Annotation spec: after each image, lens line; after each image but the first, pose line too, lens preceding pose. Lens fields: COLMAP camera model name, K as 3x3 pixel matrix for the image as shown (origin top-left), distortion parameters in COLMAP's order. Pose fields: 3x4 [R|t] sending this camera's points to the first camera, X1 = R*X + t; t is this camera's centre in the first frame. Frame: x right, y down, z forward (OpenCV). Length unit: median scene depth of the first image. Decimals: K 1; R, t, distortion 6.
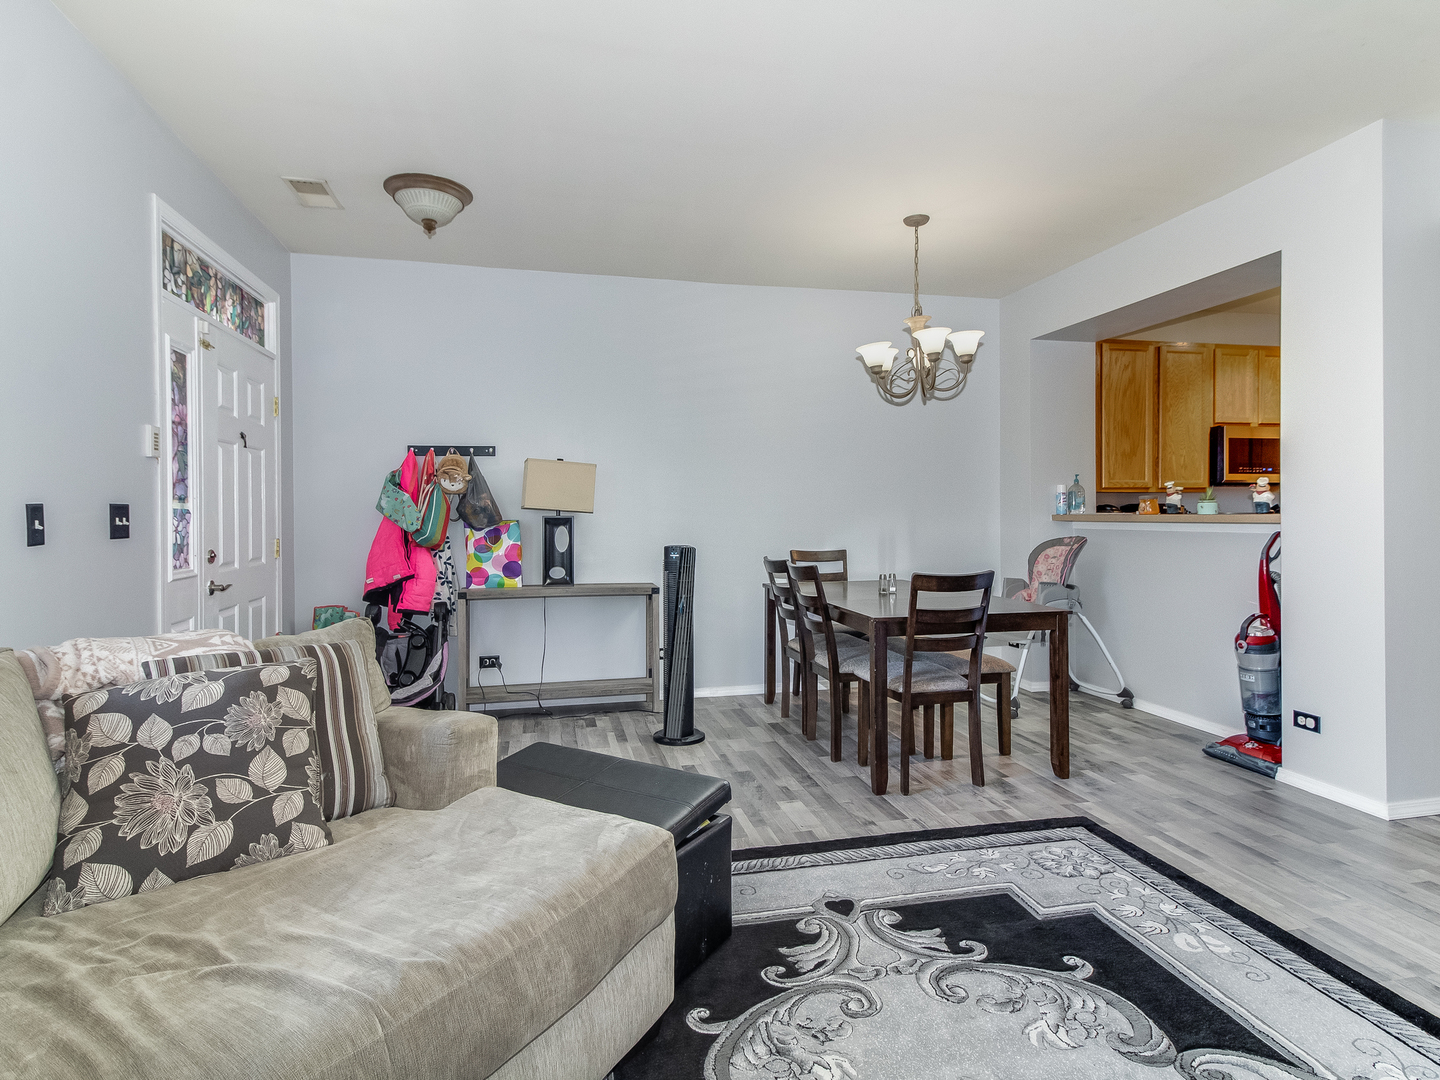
lens RADIAL K [[767.7, 0, 710.7], [0, 767.7, 509.6], [0, 0, 1]] dist [0.030793, -0.000756]
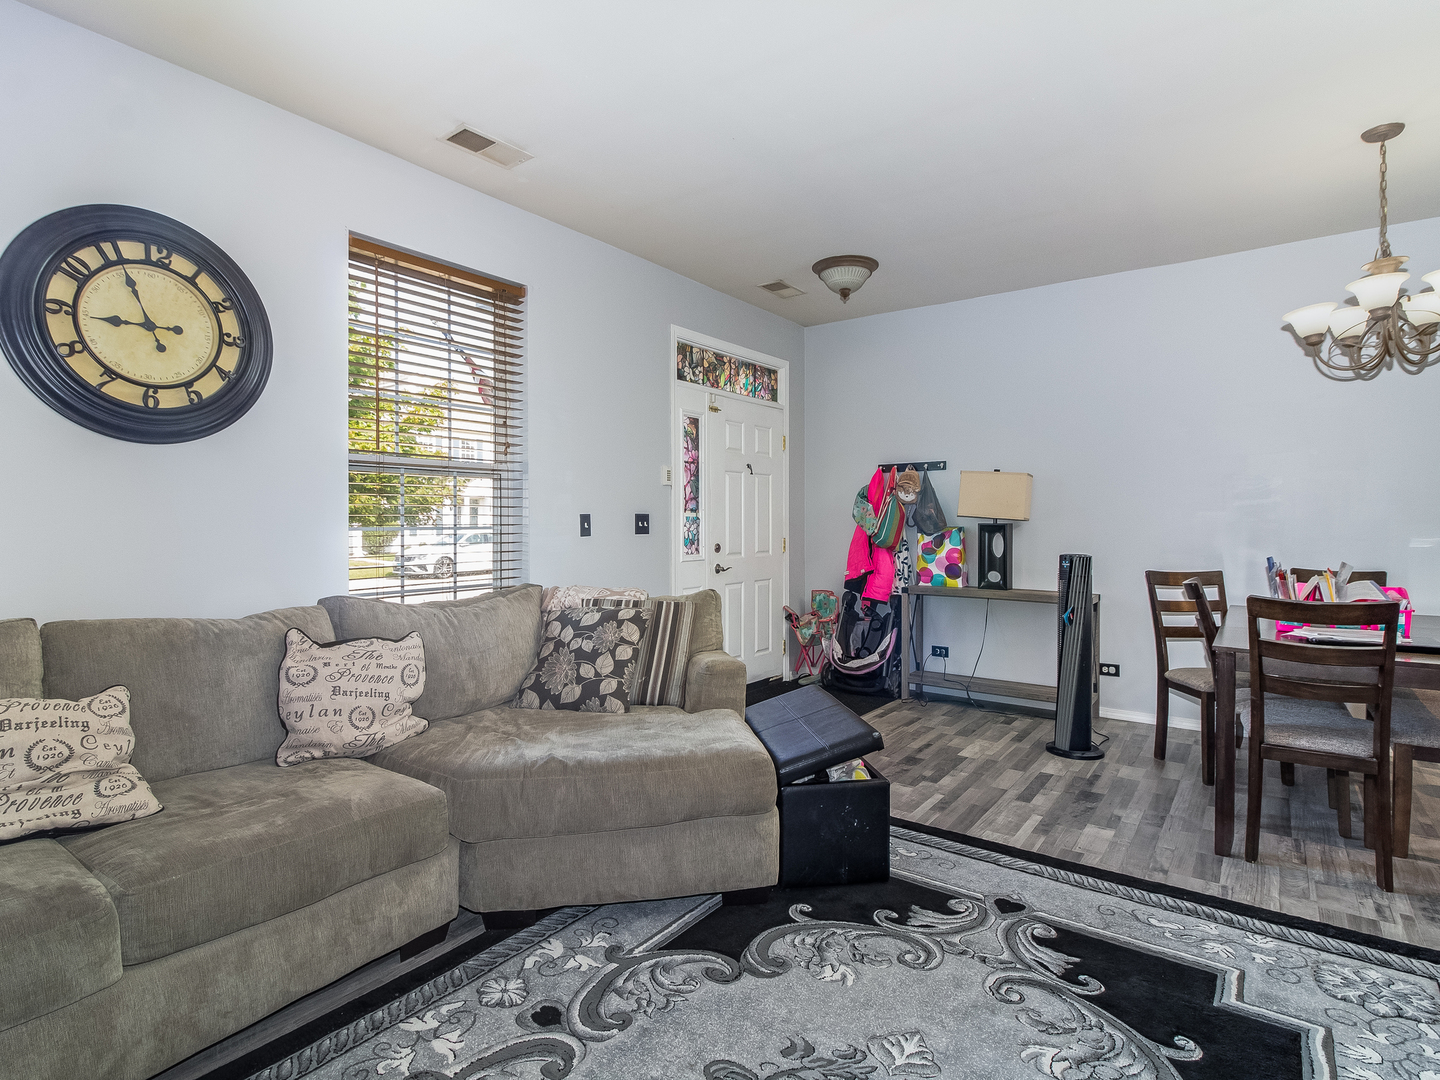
lens RADIAL K [[745.8, 0, 718.5], [0, 745.8, 519.1], [0, 0, 1]] dist [0.029552, -0.019021]
pose [[0.657525, 0.003169, -0.753426, 0.412643], [-0.001163, 0.999994, 0.003192, -0.000606], [0.753432, -0.001223, 0.657525, 0.036693]]
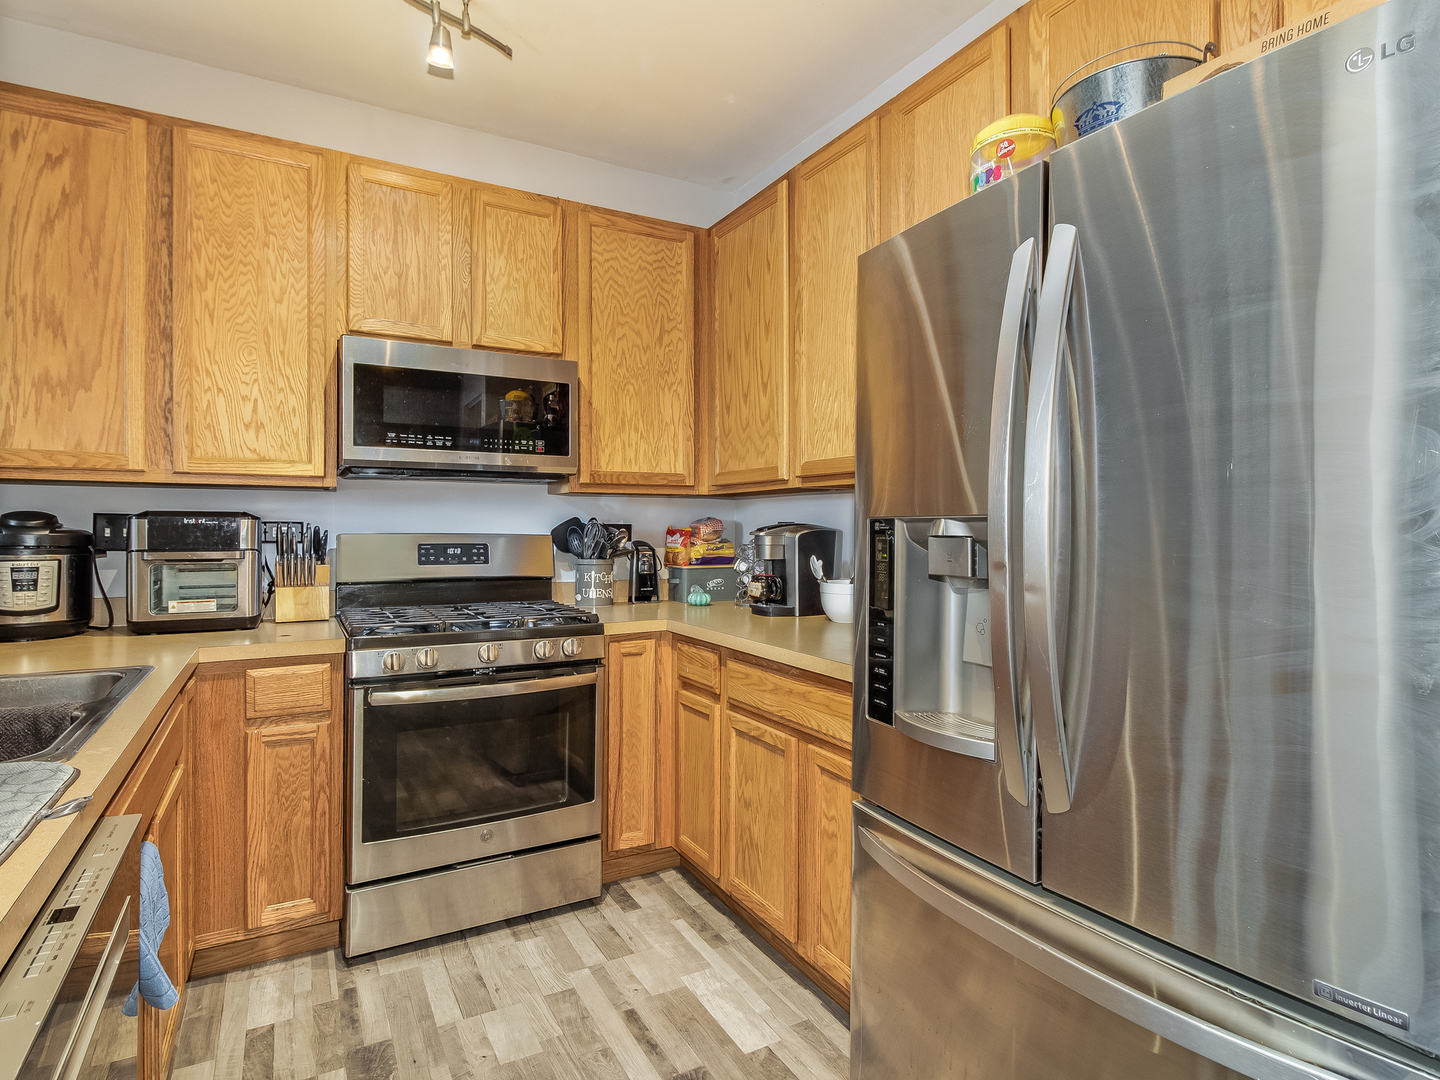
lens RADIAL K [[742.5, 0, 714.4], [0, 742.5, 516.3], [0, 0, 1]] dist [0.001252, -0.011458]
pose [[0.958343, 0.012749, 0.285336, 1.076701], [-0.010171, 0.999893, -0.010515, -0.005645], [-0.285440, 0.007175, 0.958370, 0.791587]]
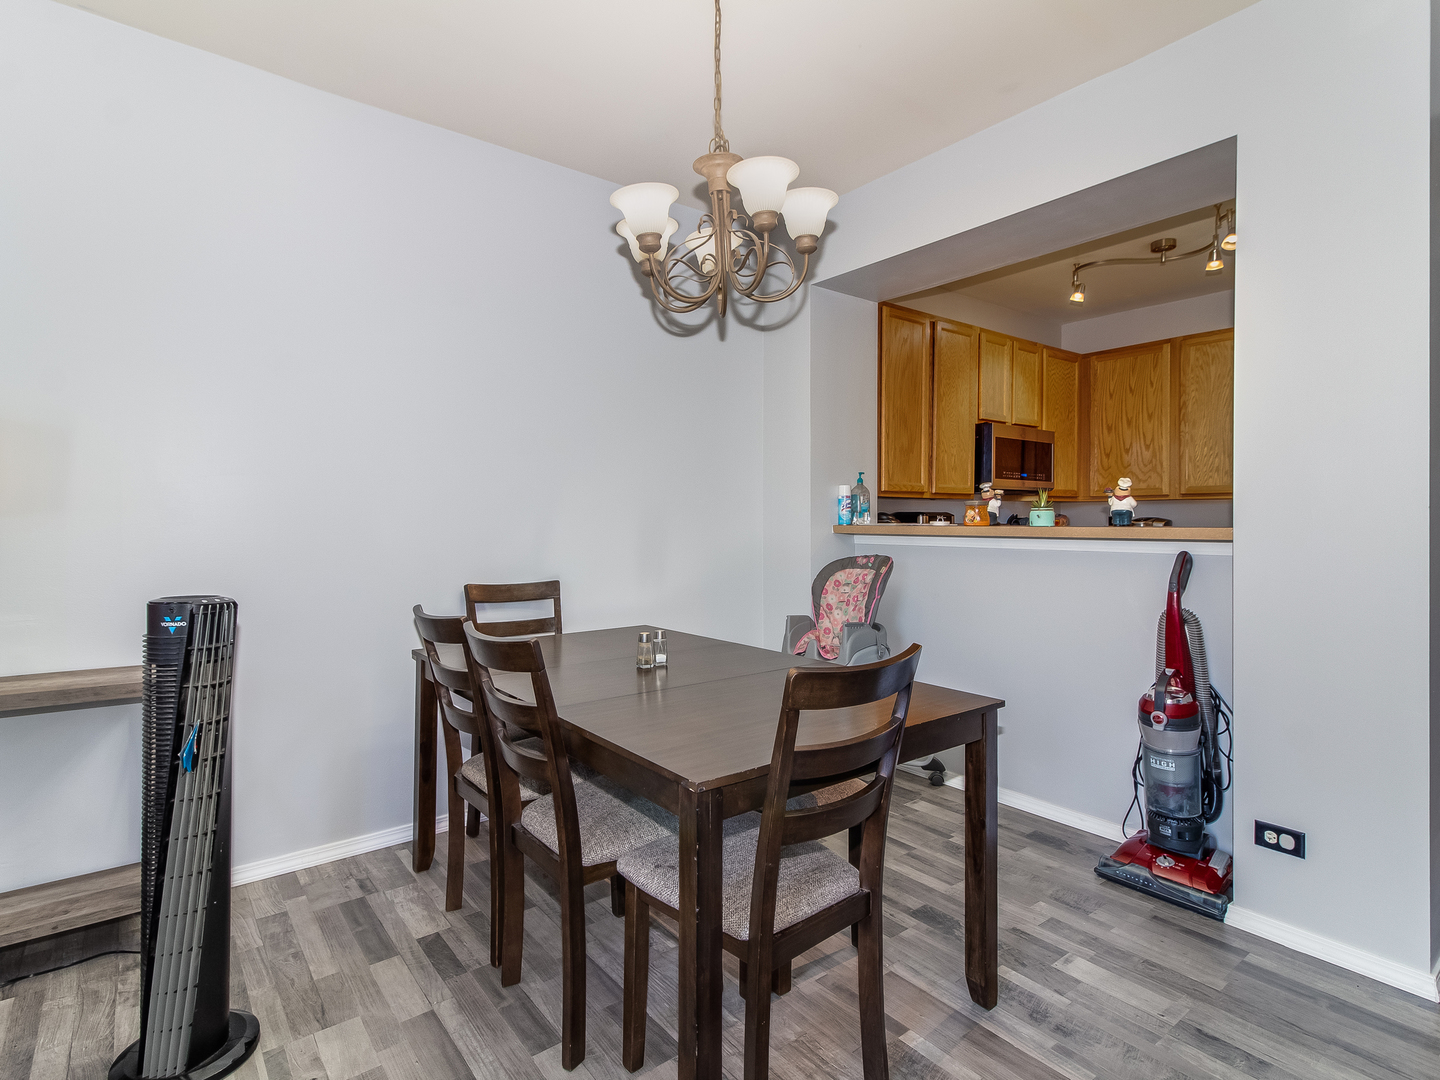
lens RADIAL K [[745.8, 0, 718.5], [0, 745.8, 519.1], [0, 0, 1]] dist [0.029552, -0.019021]
pose [[0.902380, 0.006732, 0.430889, 0.044203], [-0.008379, 0.999963, 0.001926, 0.000427], [-0.430861, -0.005349, 0.902403, 0.552981]]
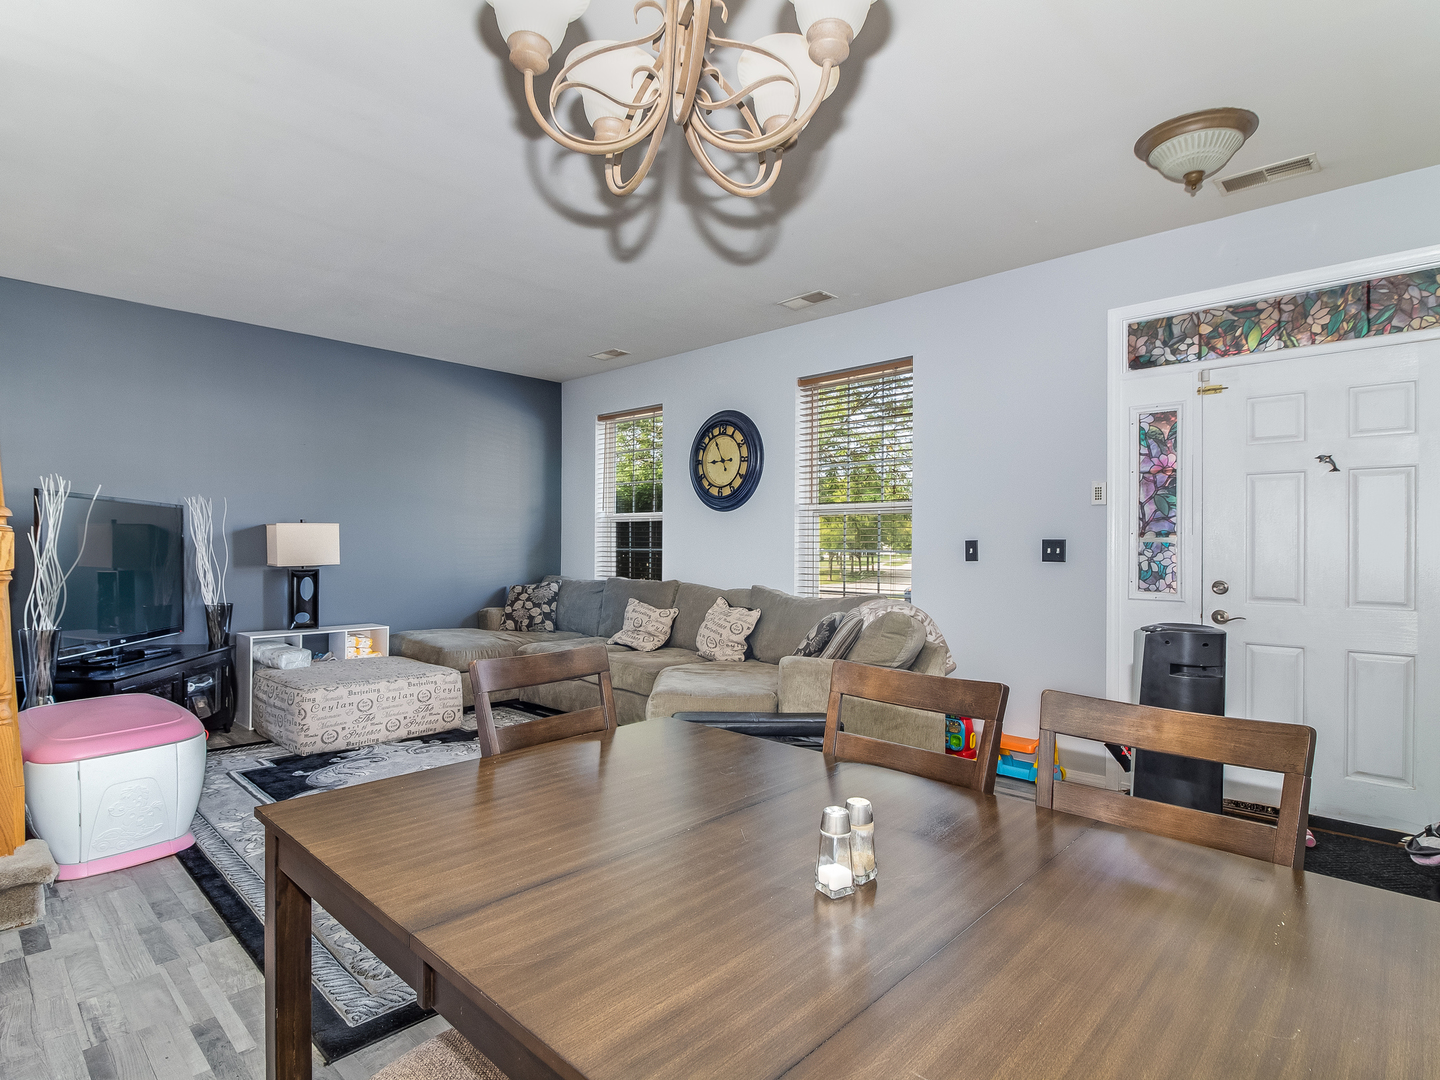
lens RADIAL K [[758.7, 0, 720.0], [0, 758.7, 540.0], [0, 0, 1]] dist [-0.000645, -0.000141]
pose [[-0.825421, -0.003891, -0.564504, 0.453346], [0.000266, 0.999973, -0.007281, 0.003518], [0.564517, -0.006160, -0.825398, 1.321026]]
